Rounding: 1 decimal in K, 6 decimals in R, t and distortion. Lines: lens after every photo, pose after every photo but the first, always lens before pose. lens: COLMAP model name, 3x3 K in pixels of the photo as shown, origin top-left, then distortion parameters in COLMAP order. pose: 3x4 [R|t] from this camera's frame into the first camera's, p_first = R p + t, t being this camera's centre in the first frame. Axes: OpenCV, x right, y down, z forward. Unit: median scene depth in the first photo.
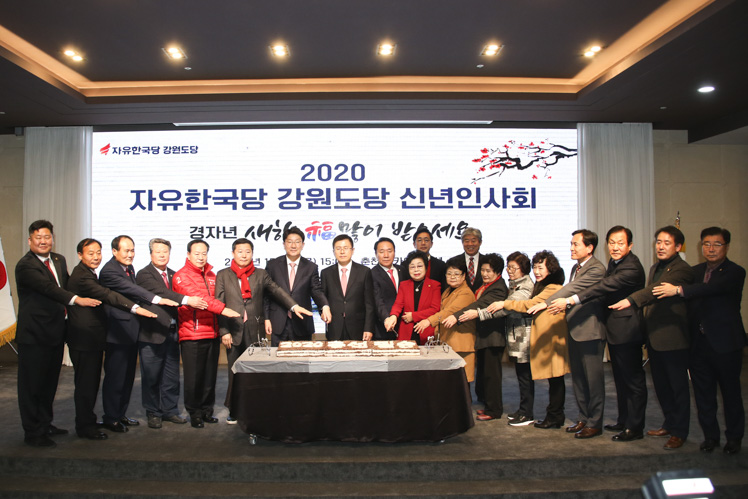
lens RADIAL K [[658.3, 0, 362.6], [0, 658.3, 241.8], [0, 0, 1]] dist [-0.114652, 0.032915]
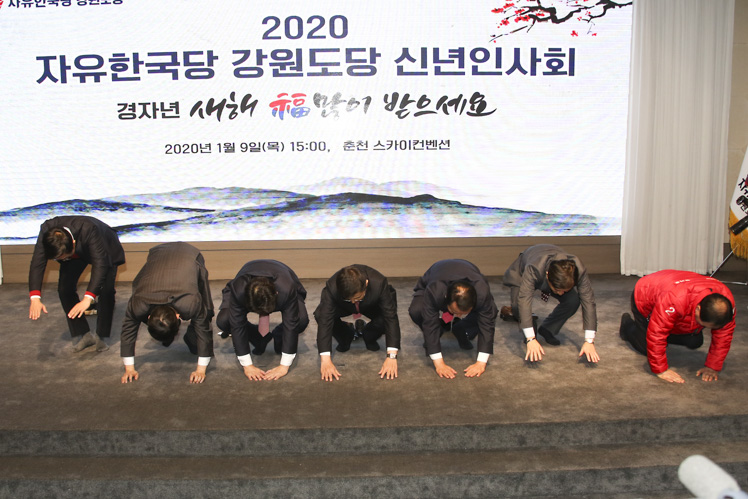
lens RADIAL K [[658.3, 0, 371.5], [0, 658.3, 255.6], [0, 0, 1]] dist [-0.114652, 0.032915]
pose [[0.999983, -0.004314, -0.003997, 0.033101], [0.005036, 0.979097, 0.203330, -0.000490], [0.003037, -0.203346, 0.979102, 0.230375]]
